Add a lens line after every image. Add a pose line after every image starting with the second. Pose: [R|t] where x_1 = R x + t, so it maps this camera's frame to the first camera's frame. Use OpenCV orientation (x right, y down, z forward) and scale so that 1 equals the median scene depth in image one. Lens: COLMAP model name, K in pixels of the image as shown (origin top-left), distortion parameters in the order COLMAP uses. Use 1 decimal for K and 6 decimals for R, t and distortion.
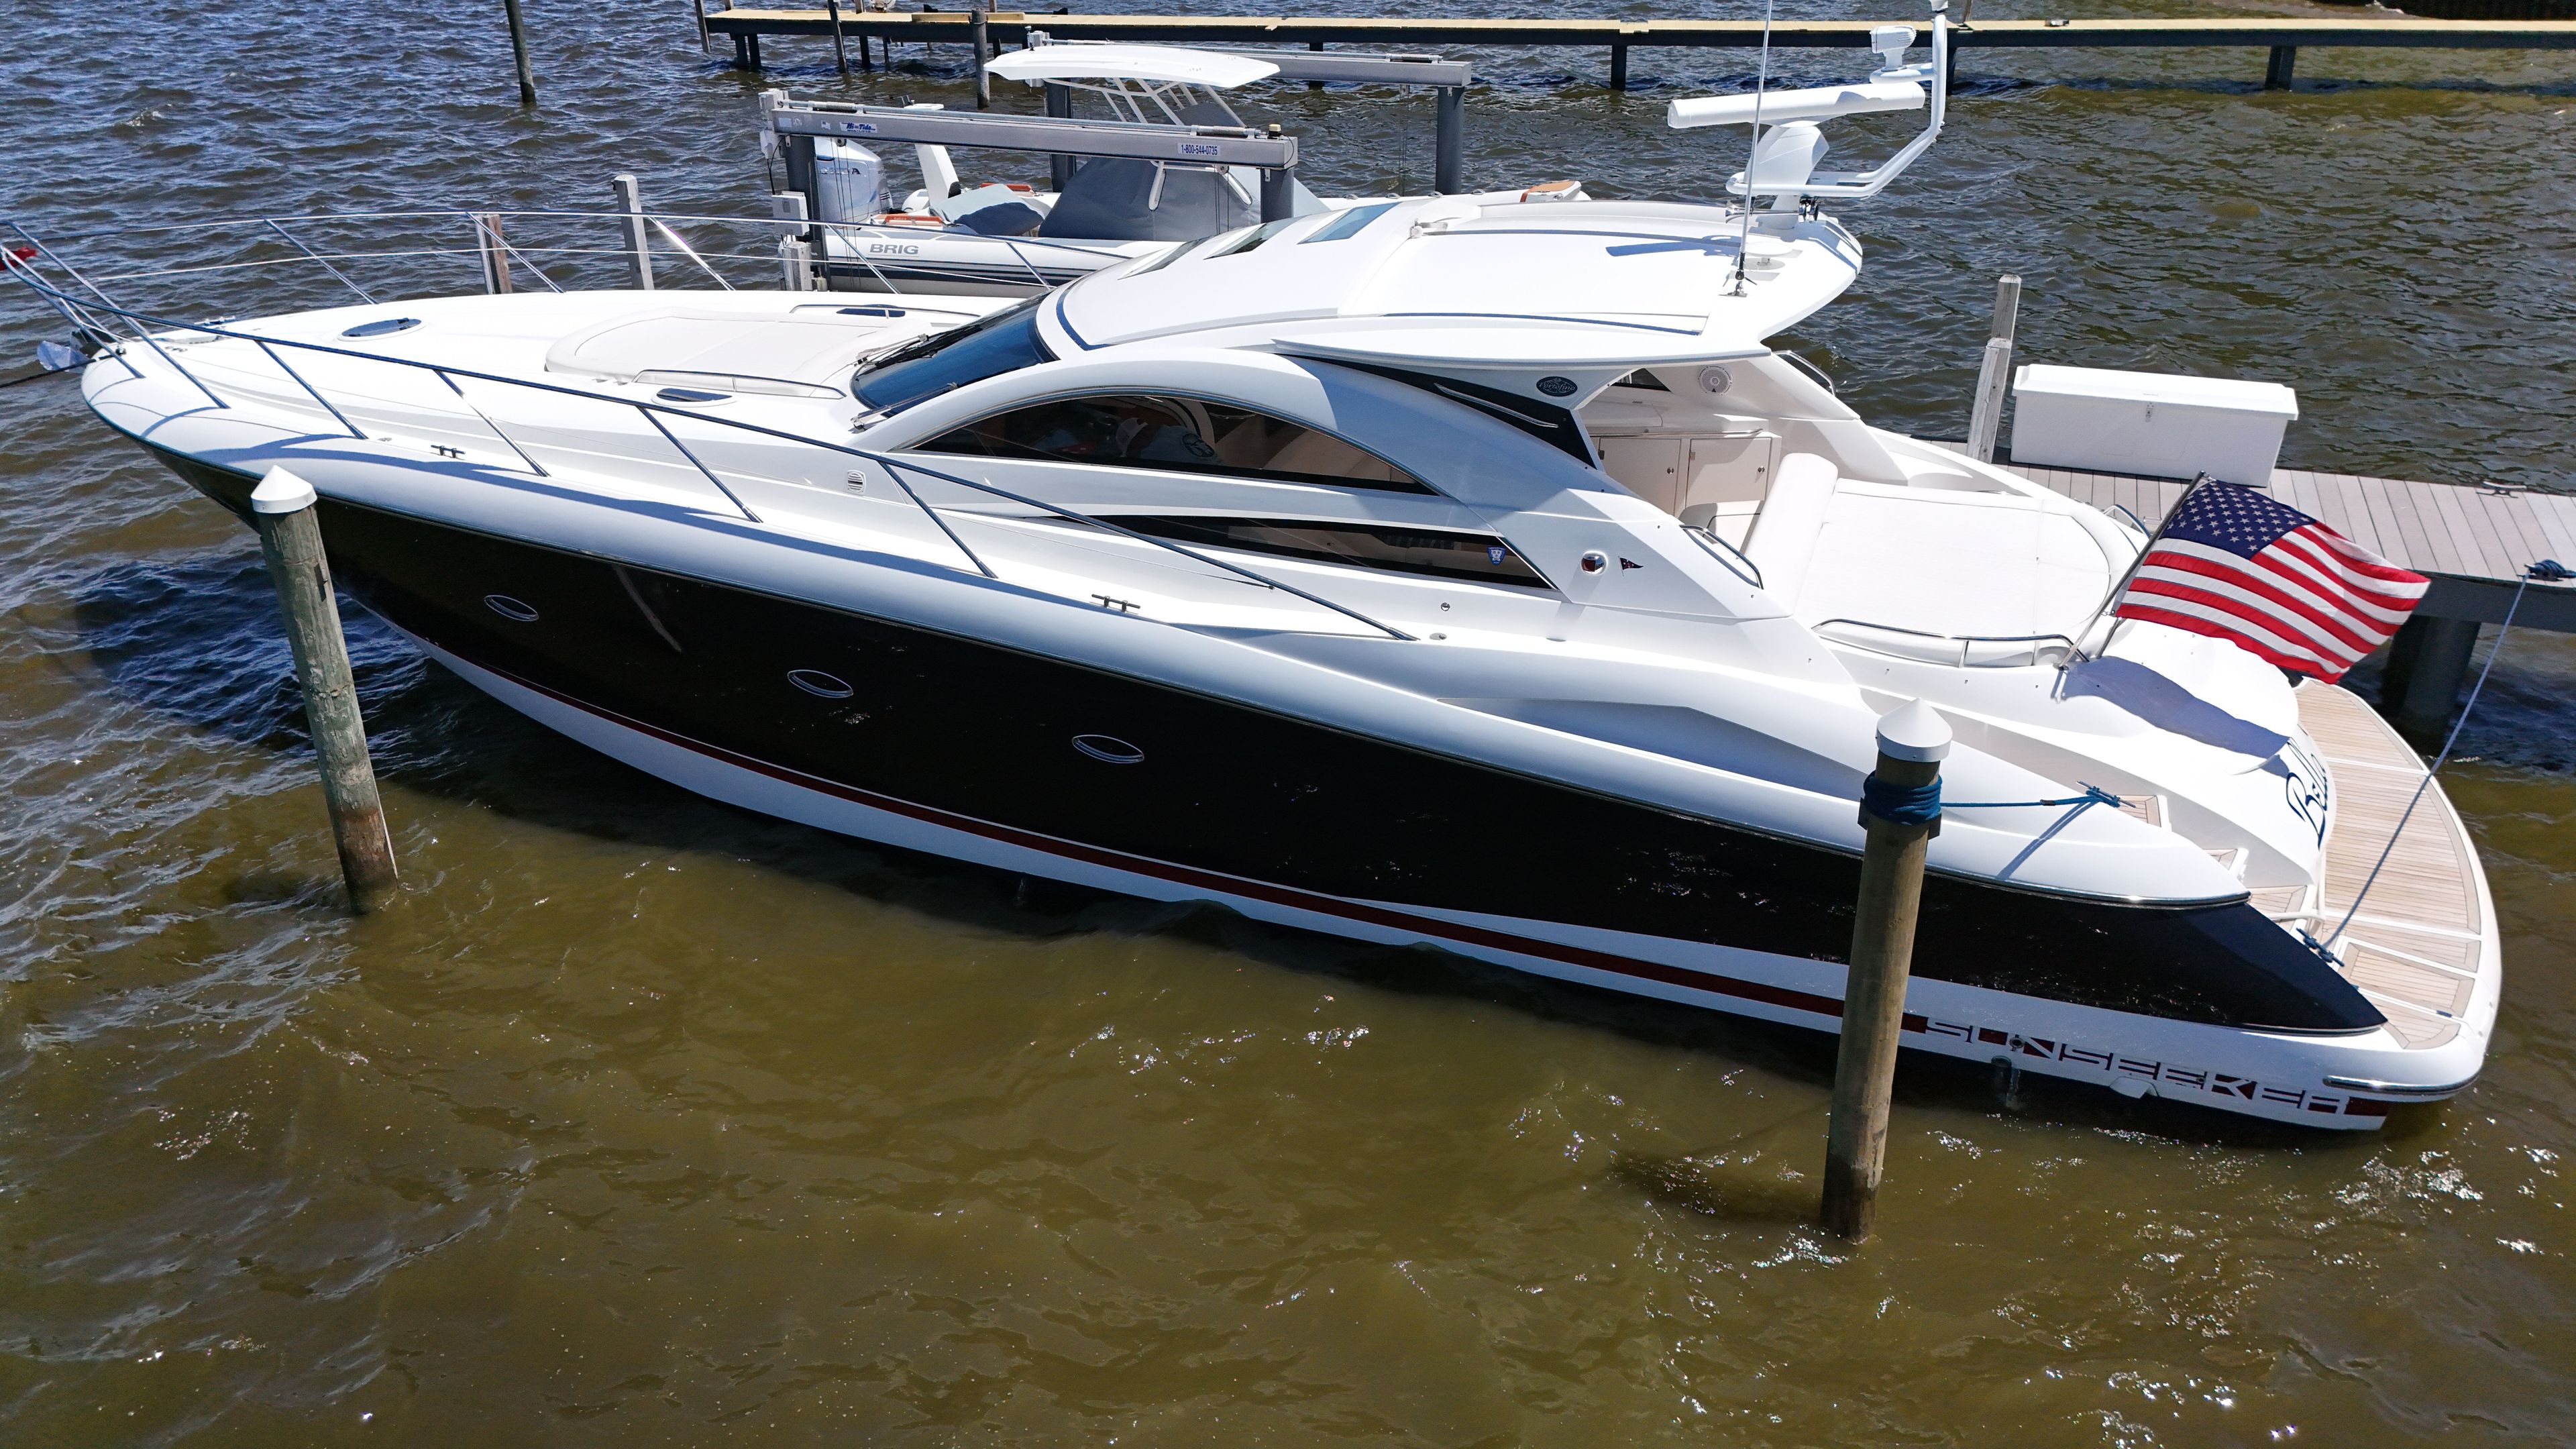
lens RADIAL K [[1890.8, 0, 1282.5], [0, 1890.8, 719.6], [0, 0, 1]] dist [0.020326, -0.014453]
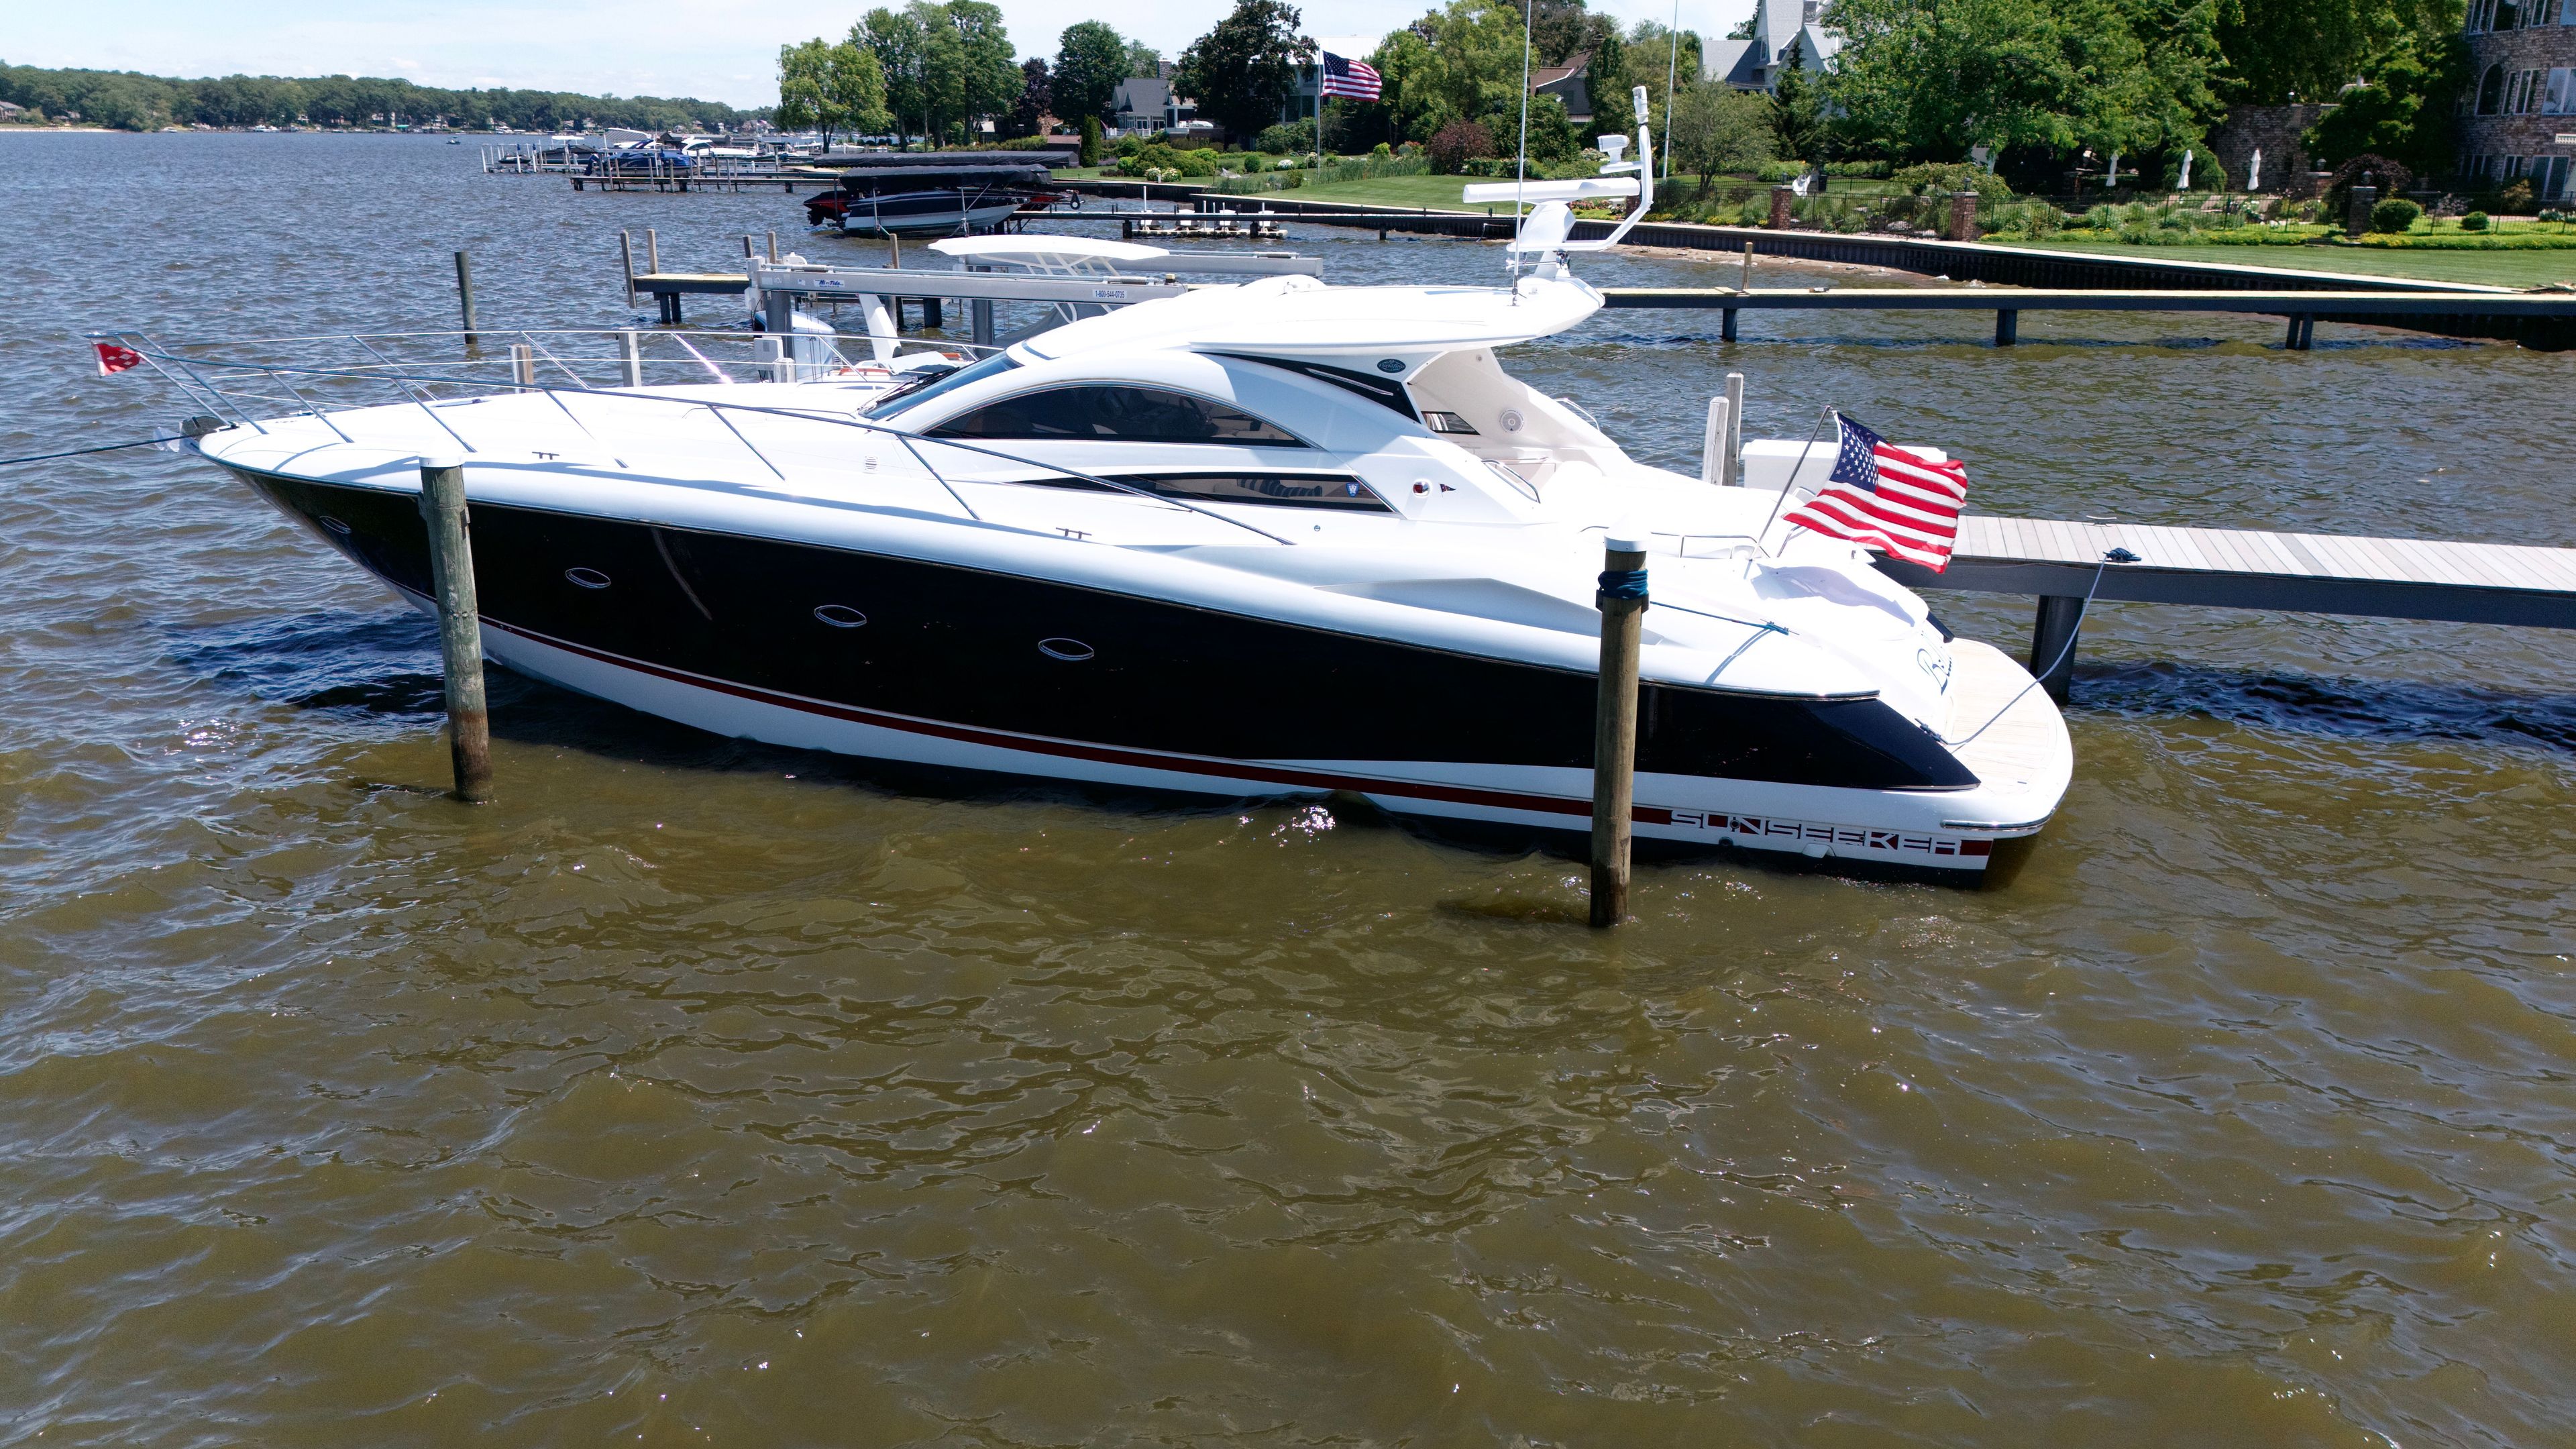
lens RADIAL K [[1890.8, 0, 1290.0], [0, 1890.8, 728.8], [0, 0, 1]] dist [0.020326, -0.014453]
pose [[0.996940, -0.008073, 0.077749, -0.041856], [0.020106, 0.987669, -0.155257, 0.302549], [-0.075537, 0.156346, 0.984810, -0.337384]]
